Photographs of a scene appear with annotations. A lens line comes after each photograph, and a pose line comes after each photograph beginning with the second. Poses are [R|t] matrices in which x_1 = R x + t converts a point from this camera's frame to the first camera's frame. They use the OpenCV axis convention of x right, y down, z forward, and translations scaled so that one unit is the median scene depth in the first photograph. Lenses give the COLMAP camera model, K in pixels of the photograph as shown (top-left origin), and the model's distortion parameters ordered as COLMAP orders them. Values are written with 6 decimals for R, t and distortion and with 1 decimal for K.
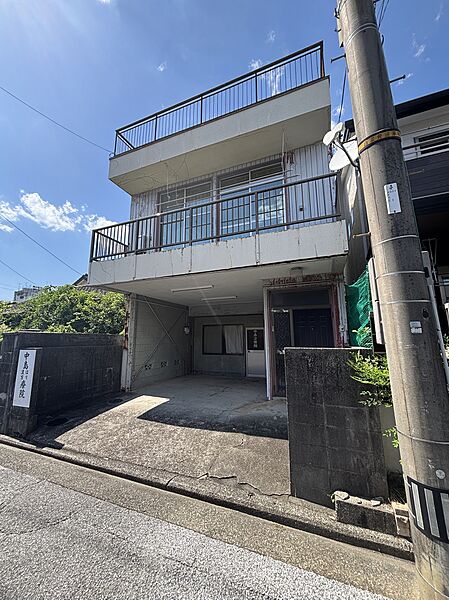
lens RADIAL K [[242.0, 0, 224.5], [0, 242.0, 300.0], [0, 0, 1]] dist [0.009727, 0.000119]
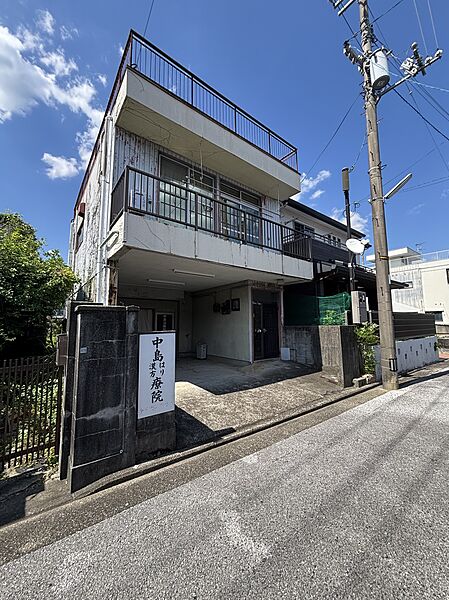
lens RADIAL K [[242.0, 0, 224.5], [0, 242.0, 300.0], [0, 0, 1]] dist [0.009727, 0.000119]
pose [[0.495018, 0.088547, 0.864359, -1.119623], [-0.135161, 0.990531, -0.024066, 0.084882], [-0.858305, -0.104915, 0.502299, 0.425924]]
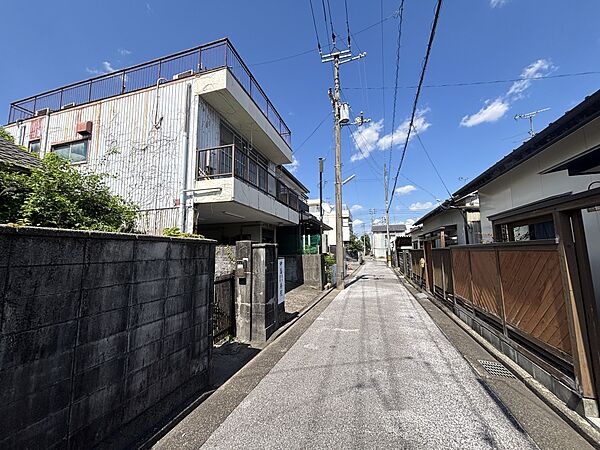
lens RADIAL K [[237.8, 0, 300.0], [0, 237.8, 225.0], [0, 0, 1]] dist [0.076379, 0.000021]
pose [[-0.093304, 0.121816, 0.988158, -1.758598], [-0.150584, 0.979343, -0.134948, 0.156024], [-0.984184, -0.161392, -0.073033, 0.868938]]
